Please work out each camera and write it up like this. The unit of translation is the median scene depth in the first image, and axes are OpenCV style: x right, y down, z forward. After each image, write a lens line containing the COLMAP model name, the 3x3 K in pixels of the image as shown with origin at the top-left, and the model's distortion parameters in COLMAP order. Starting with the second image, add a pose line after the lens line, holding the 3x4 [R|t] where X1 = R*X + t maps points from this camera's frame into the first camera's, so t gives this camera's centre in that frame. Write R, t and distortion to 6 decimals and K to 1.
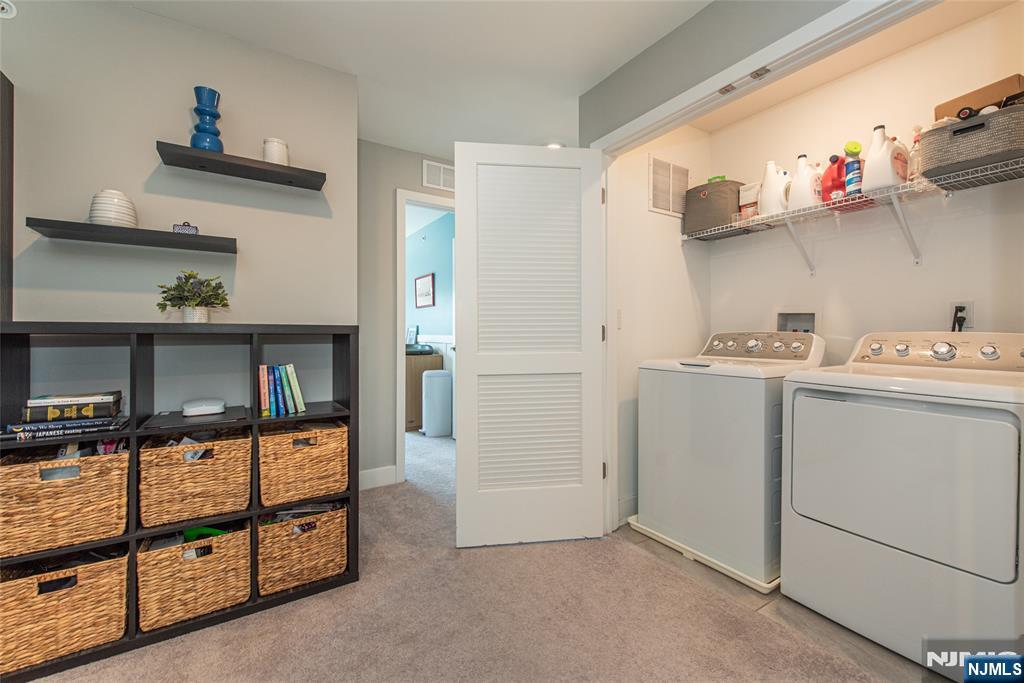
lens RADIAL K [[413.8, 0, 511.2], [0, 413.8, 336.8], [0, 0, 1]] dist [0.003108, -0.001016]
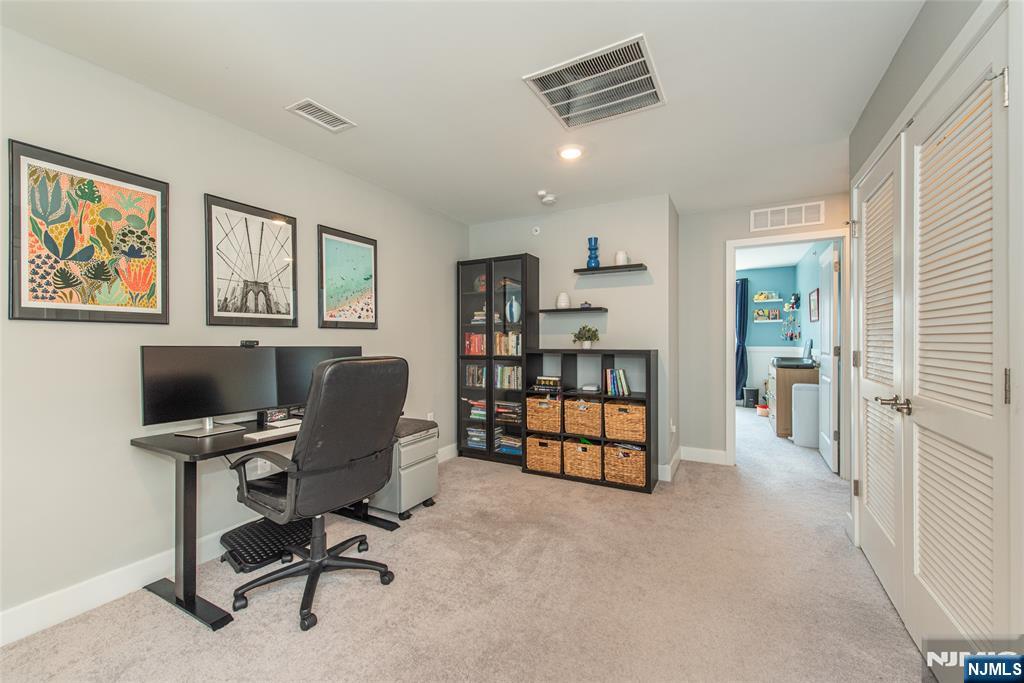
lens RADIAL K [[413.8, 0, 509.9], [0, 413.8, 341.9], [0, 0, 1]] dist [0.003108, -0.001016]
pose [[0.465913, 0.001228, -0.884829, 0.994621], [0.001413, 0.999997, 0.002132, -0.072655], [0.884829, -0.002244, 0.465910, -0.384774]]
